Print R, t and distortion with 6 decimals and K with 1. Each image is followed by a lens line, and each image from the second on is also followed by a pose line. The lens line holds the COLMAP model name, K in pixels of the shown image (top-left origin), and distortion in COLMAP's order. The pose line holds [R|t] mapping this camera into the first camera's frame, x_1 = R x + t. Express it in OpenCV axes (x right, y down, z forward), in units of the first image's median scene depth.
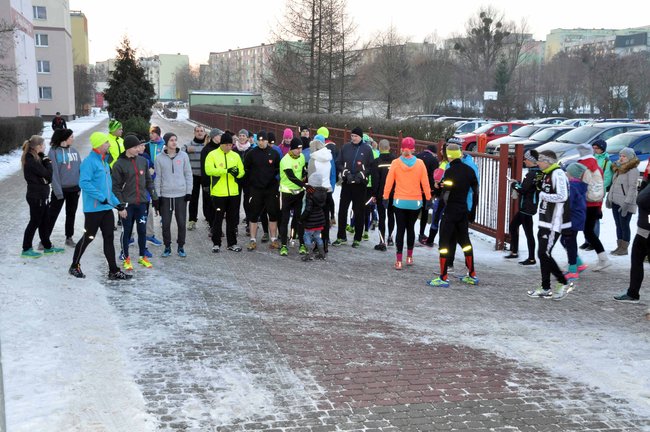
lens RADIAL K [[757.6, 0, 325.0], [0, 757.6, 216.0], [0, 0, 1]] dist [-0.063401, 0.486500]
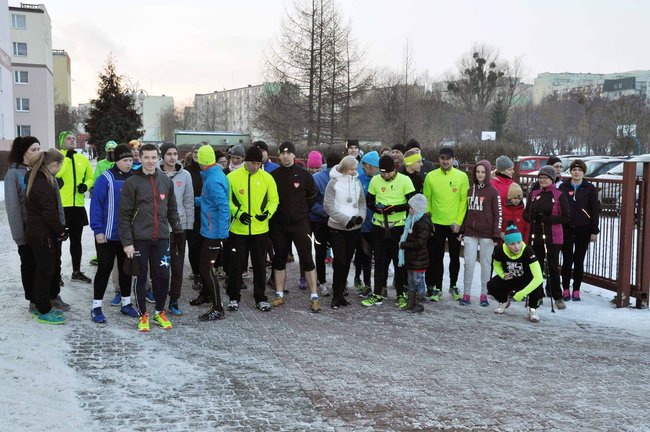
lens RADIAL K [[757.6, 0, 325.0], [0, 757.6, 216.0], [0, 0, 1]] dist [-0.063401, 0.486500]
pose [[0.999727, 0.000835, 0.023342, -0.027670], [0.000537, 0.998275, -0.058714, -0.000024], [-0.023351, 0.058710, 0.998002, 0.101437]]
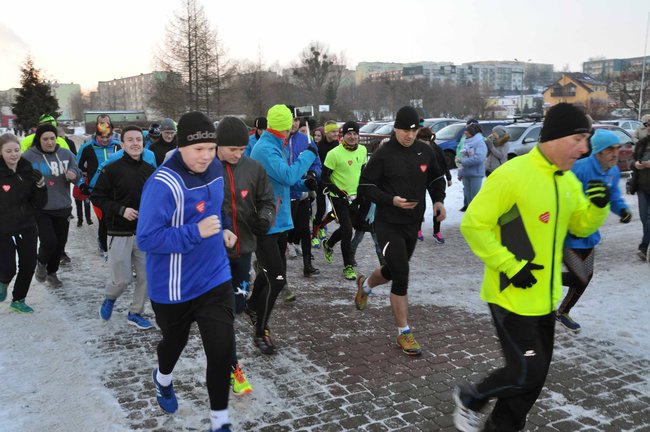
lens RADIAL K [[568.5, 0, 325.0], [0, 568.5, 216.0], [0, 0, 1]] dist [-0.148647, 0.221928]
pose [[0.972816, -0.059424, 0.223827, -0.026910], [0.054681, 0.998130, 0.027337, 0.005476], [-0.225033, -0.014354, 0.974245, 0.067419]]
